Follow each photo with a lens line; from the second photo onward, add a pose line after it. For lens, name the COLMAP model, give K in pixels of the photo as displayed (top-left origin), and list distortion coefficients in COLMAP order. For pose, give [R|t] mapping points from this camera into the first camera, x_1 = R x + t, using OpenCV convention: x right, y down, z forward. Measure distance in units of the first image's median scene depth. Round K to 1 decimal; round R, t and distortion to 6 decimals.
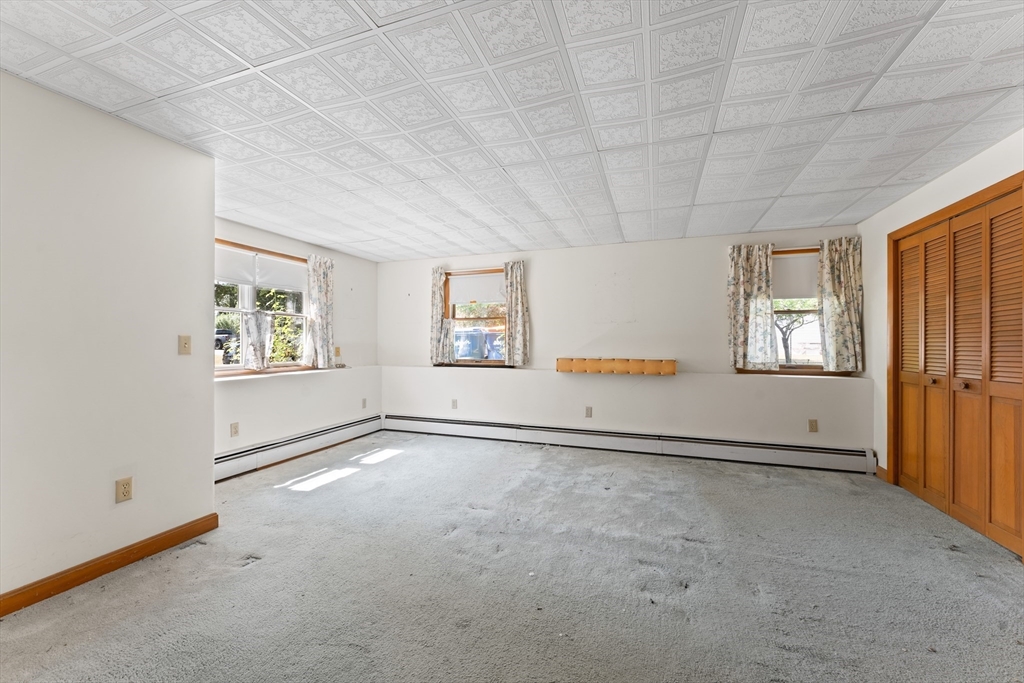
lens RADIAL K [[415.0, 0, 490.1], [0, 415.0, 342.4], [0, 0, 1]] dist [-0.000459, 0.000566]
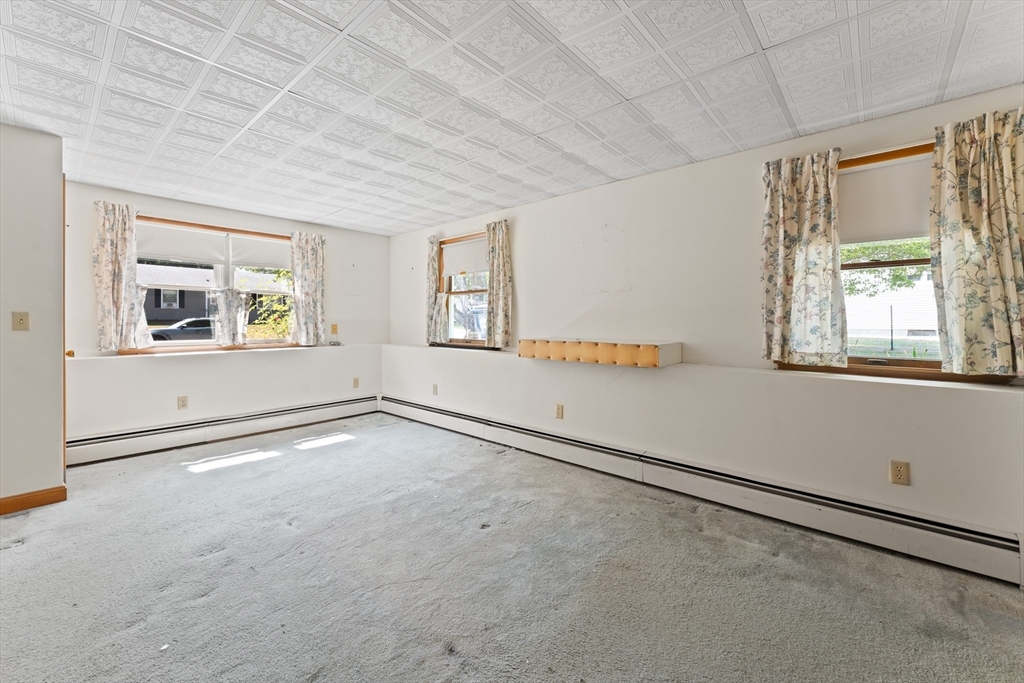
lens RADIAL K [[415.0, 0, 503.3], [0, 415.0, 322.2], [0, 0, 1]] dist [-0.000459, 0.000566]
pose [[0.930811, 0.001483, -0.365499, 0.454962], [-0.000331, 0.999995, 0.003215, 0.003392], [0.365501, -0.002871, 0.930806, 0.285686]]
